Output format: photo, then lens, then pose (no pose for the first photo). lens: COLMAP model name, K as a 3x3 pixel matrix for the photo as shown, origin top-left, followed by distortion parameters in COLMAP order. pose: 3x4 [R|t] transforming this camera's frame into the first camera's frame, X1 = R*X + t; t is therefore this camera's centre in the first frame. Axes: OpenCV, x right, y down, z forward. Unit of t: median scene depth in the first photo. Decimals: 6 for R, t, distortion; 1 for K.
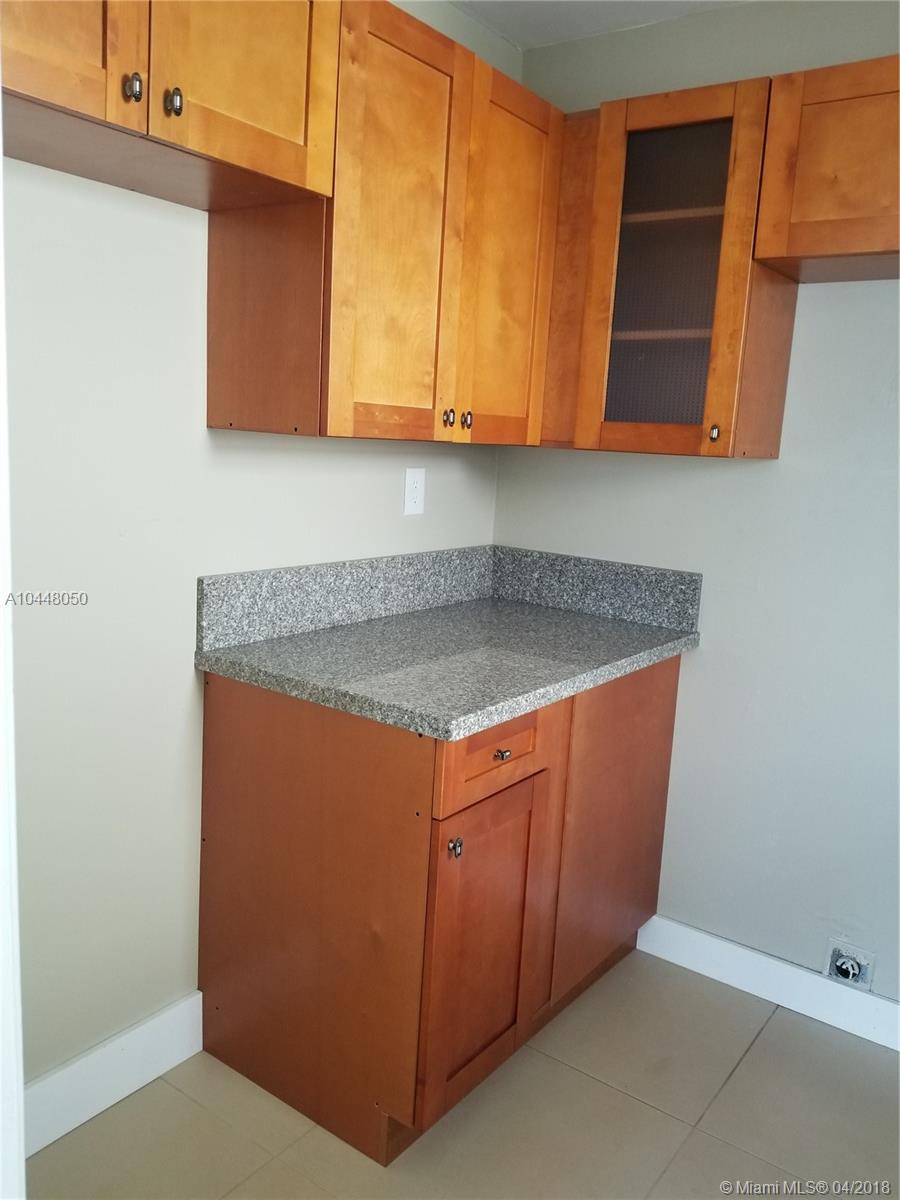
lens RADIAL K [[971.4, 0, 450.0], [0, 971.4, 600.0], [0, 0, 1]] dist [0.085943, -0.161966]
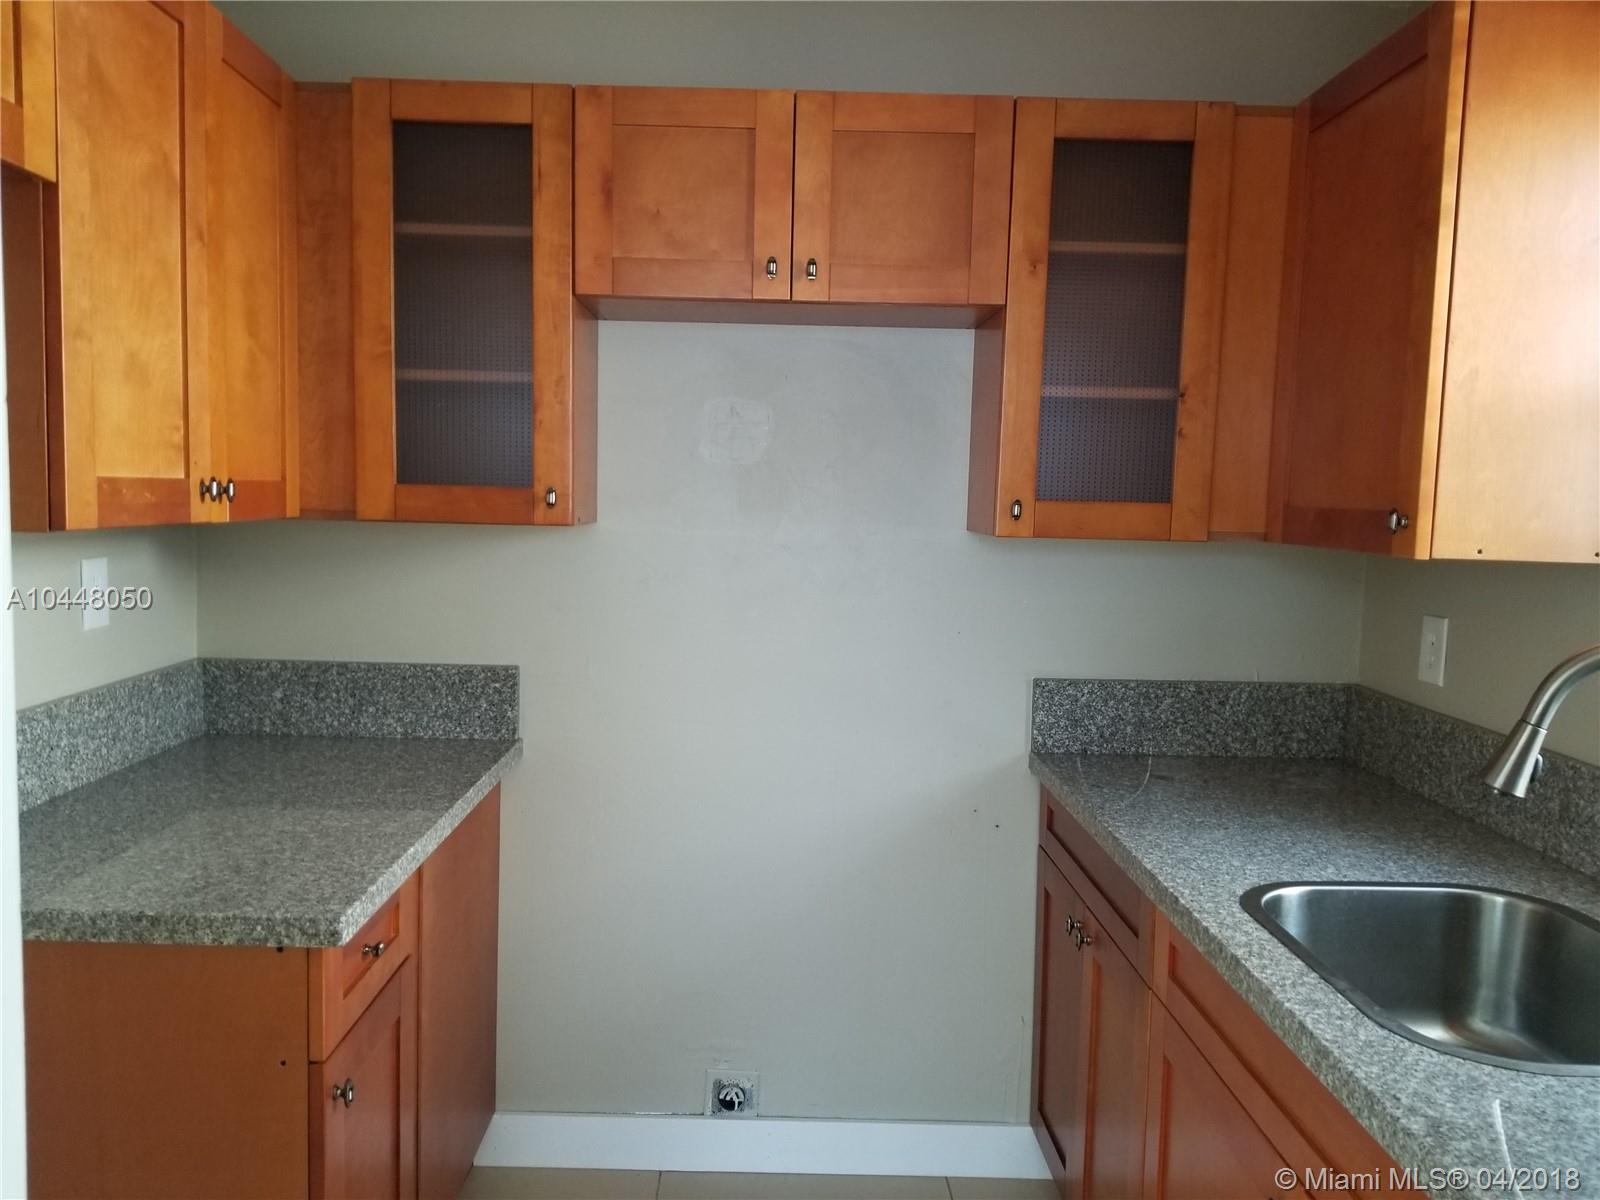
lens RADIAL K [[1295.2, 0, 800.0], [0, 1295.2, 600.0], [0, 0, 1]] dist [0.085943, -0.161966]
pose [[0.793307, -0.088513, 0.602354, -0.221681], [0.123088, 0.992262, -0.016300, -0.038738], [-0.596250, 0.087074, 0.798063, 0.004905]]
